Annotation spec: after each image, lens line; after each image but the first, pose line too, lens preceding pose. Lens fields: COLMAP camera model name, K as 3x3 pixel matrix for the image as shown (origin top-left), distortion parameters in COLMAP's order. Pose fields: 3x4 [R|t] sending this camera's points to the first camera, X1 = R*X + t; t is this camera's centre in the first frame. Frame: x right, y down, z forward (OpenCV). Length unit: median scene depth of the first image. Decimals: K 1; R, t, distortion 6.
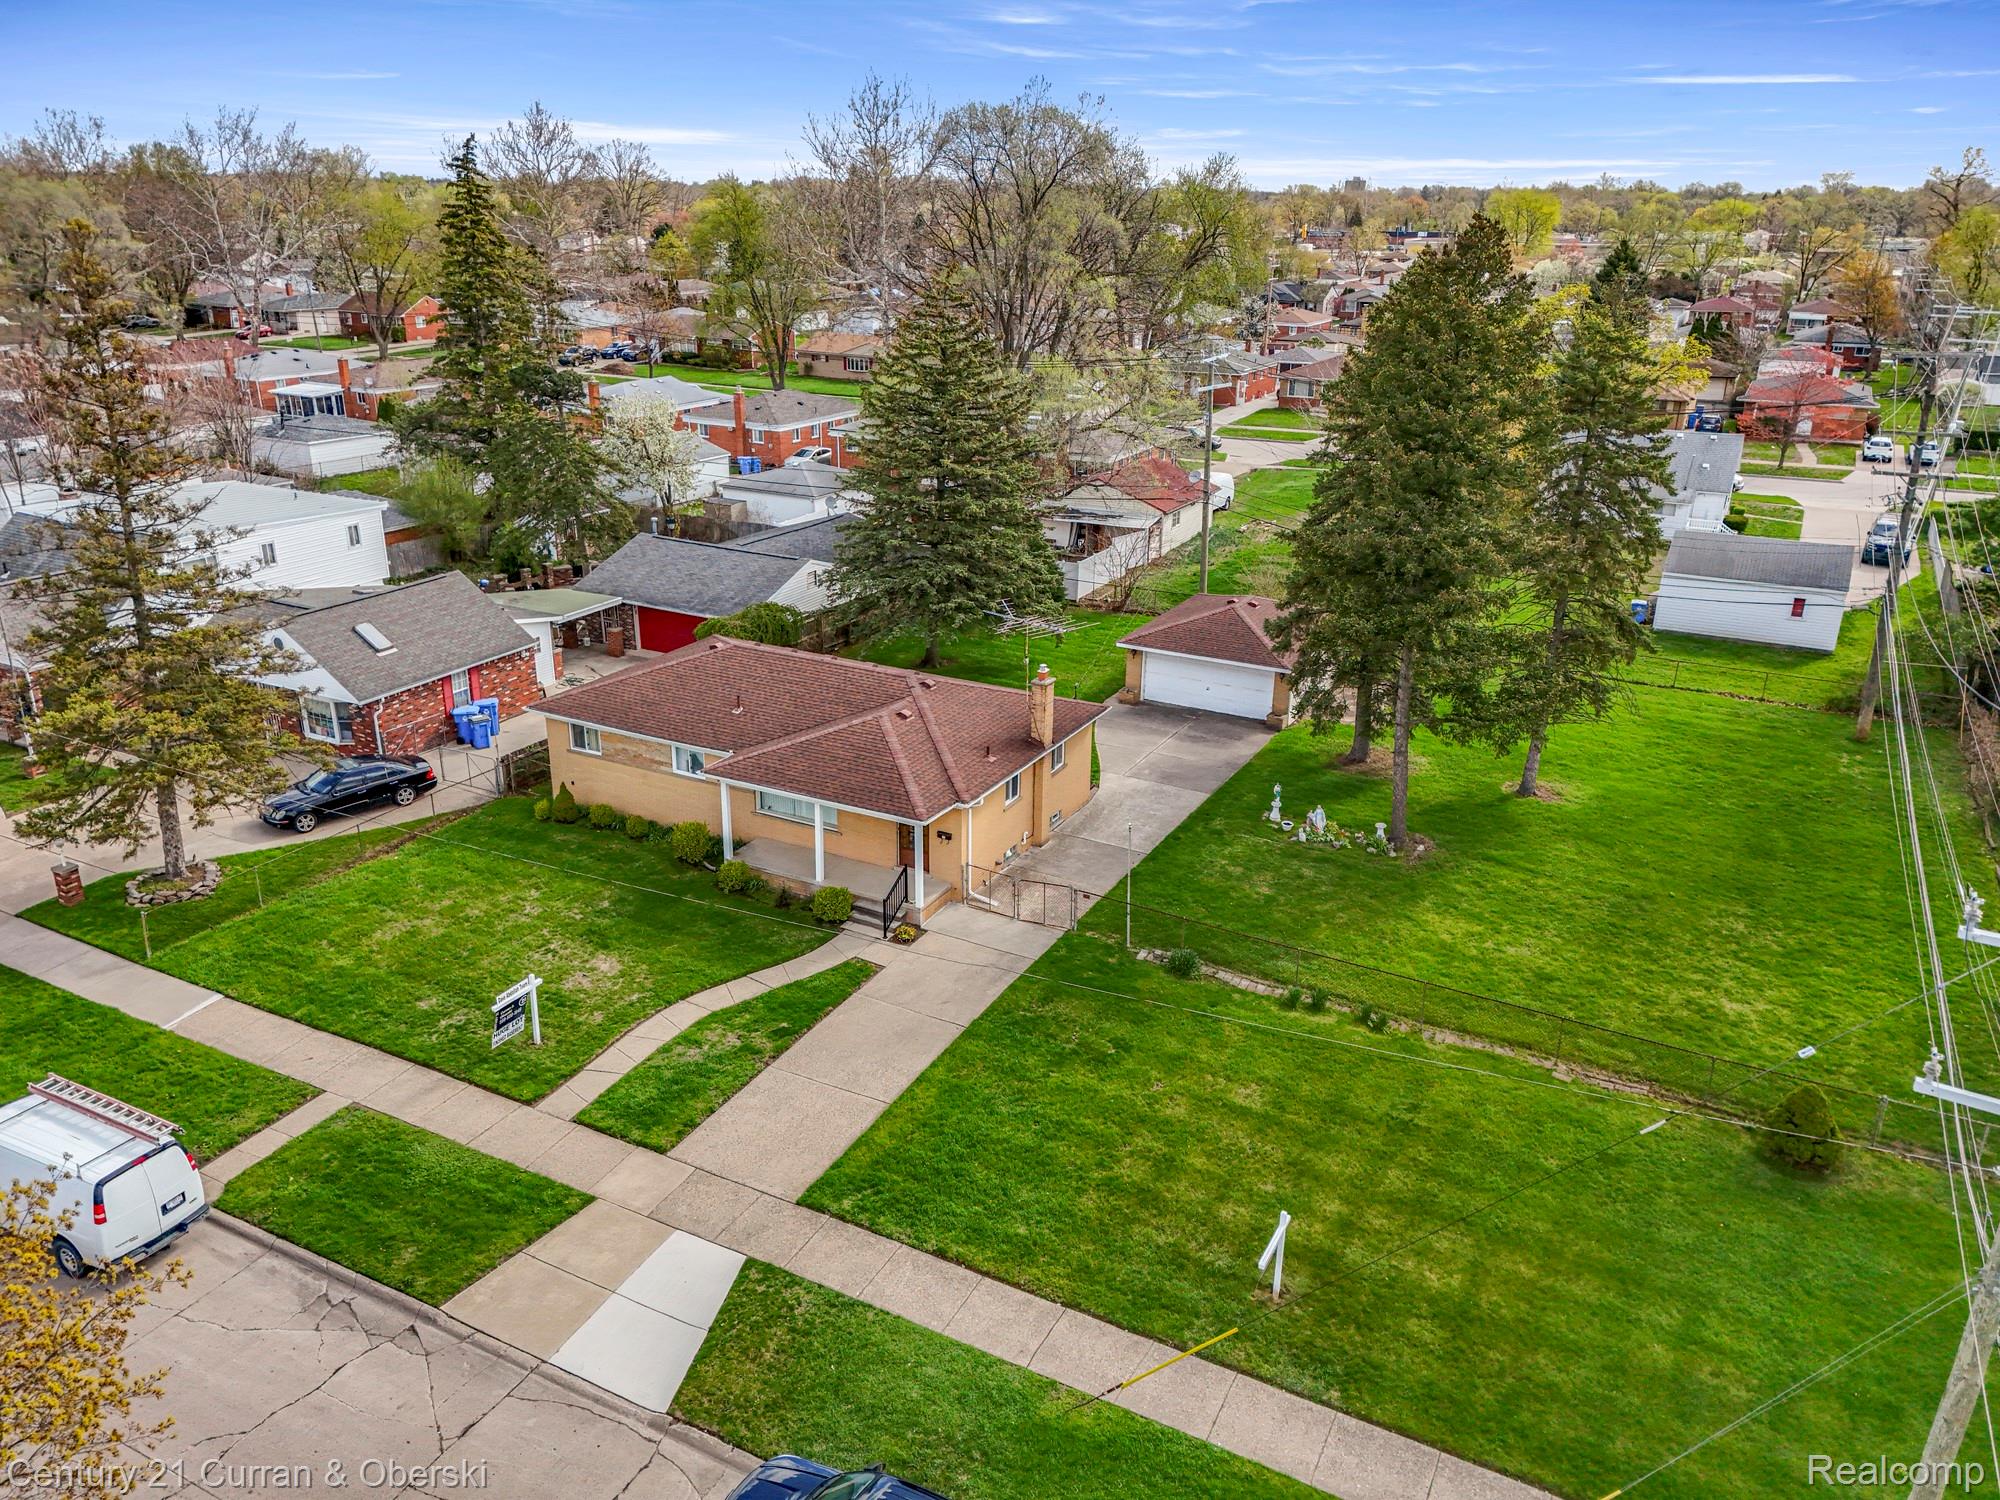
lens RADIAL K [[1473.5, 0, 998.2], [0, 1473.5, 712.7], [0, 0, 1]] dist [0.090076, -0.097101]
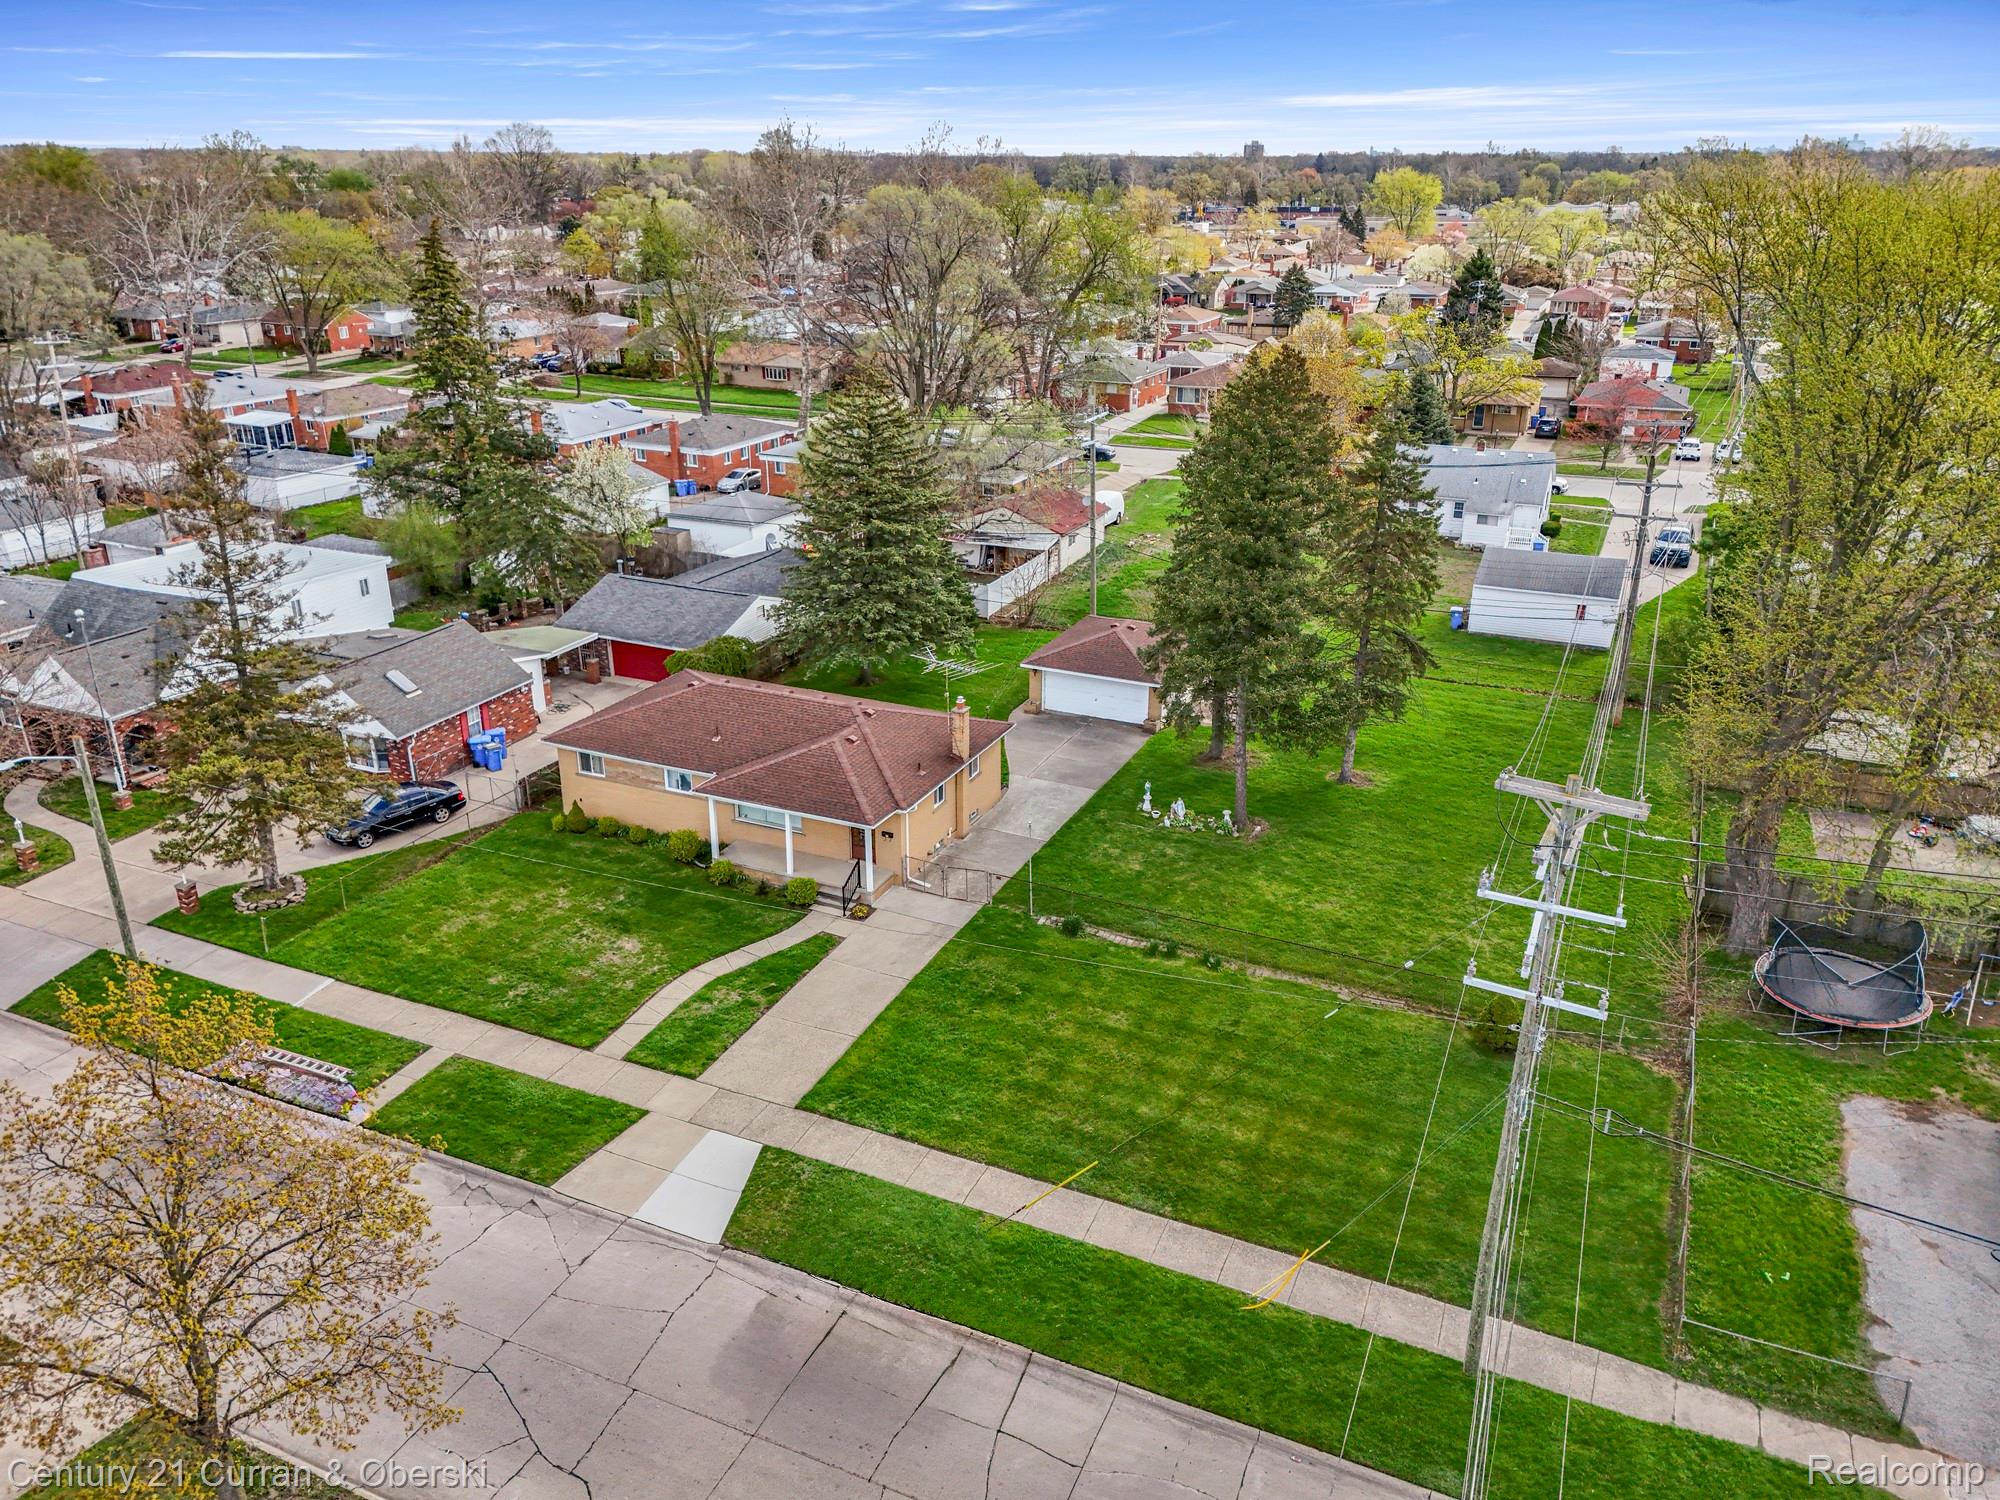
lens RADIAL K [[1473.5, 0, 998.2], [0, 1473.5, 712.7], [0, 0, 1]] dist [0.090076, -0.097101]
pose [[0.998023, -0.030705, 0.054831, -0.006457], [0.029507, 0.999311, 0.022515, -0.044450], [-0.055485, -0.020853, 0.998242, -0.260262]]
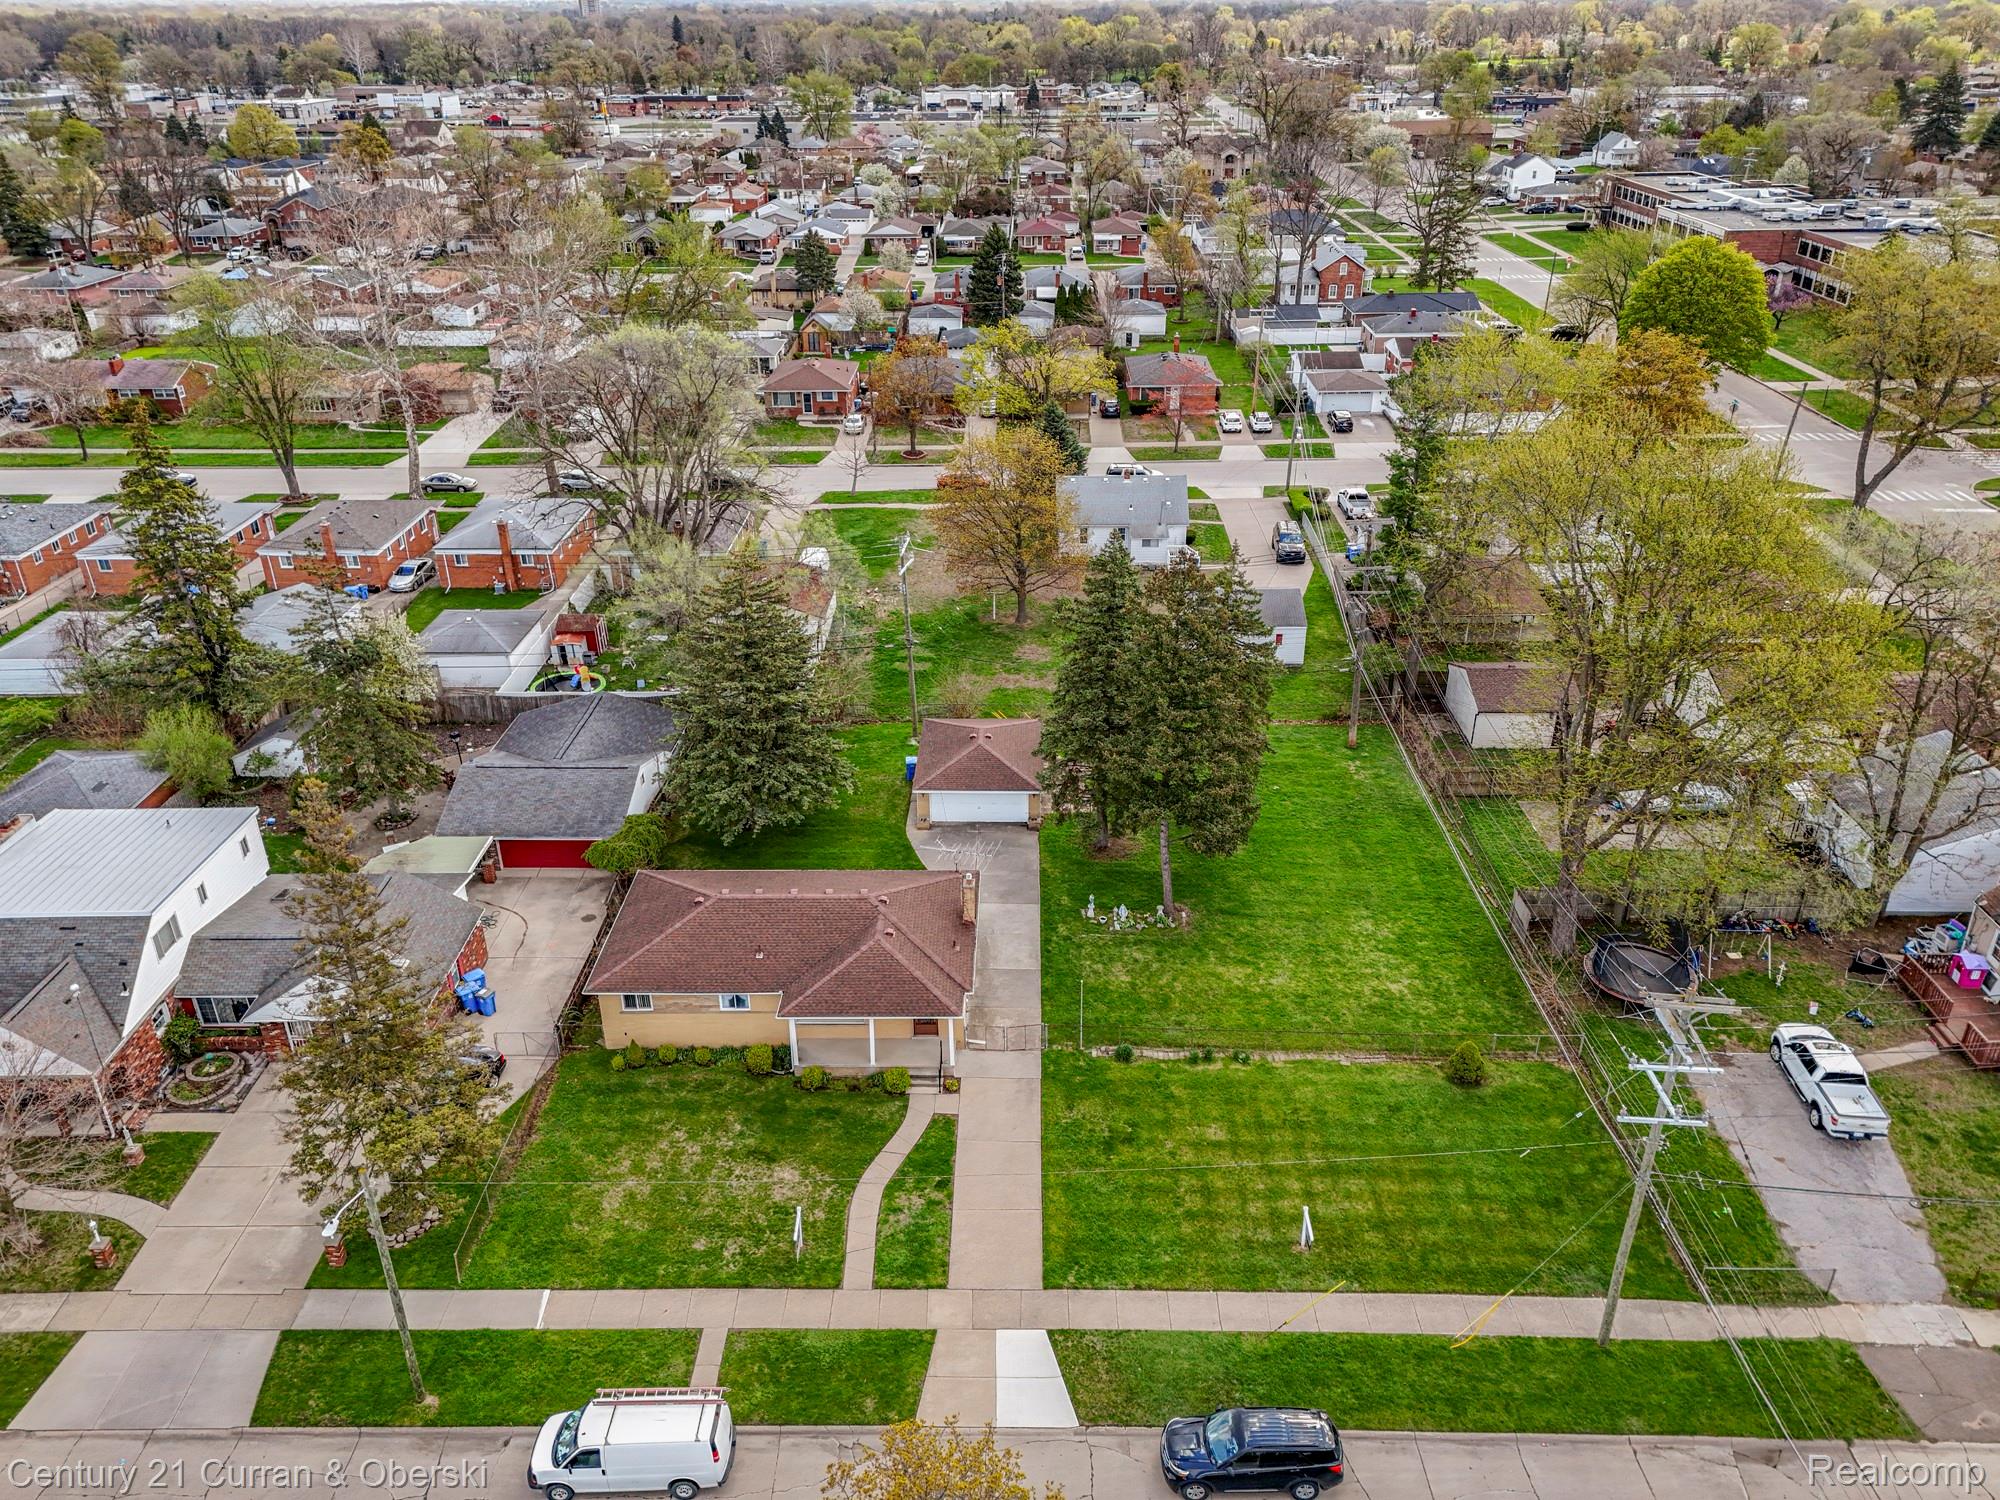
lens RADIAL K [[1473.5, 0, 998.2], [0, 1473.5, 712.7], [0, 0, 1]] dist [0.090076, -0.097101]
pose [[0.890762, -0.214149, 0.400854, -0.483557], [0.168085, 0.974718, 0.147213, -0.388512], [-0.422245, -0.063754, 0.904237, -0.334344]]
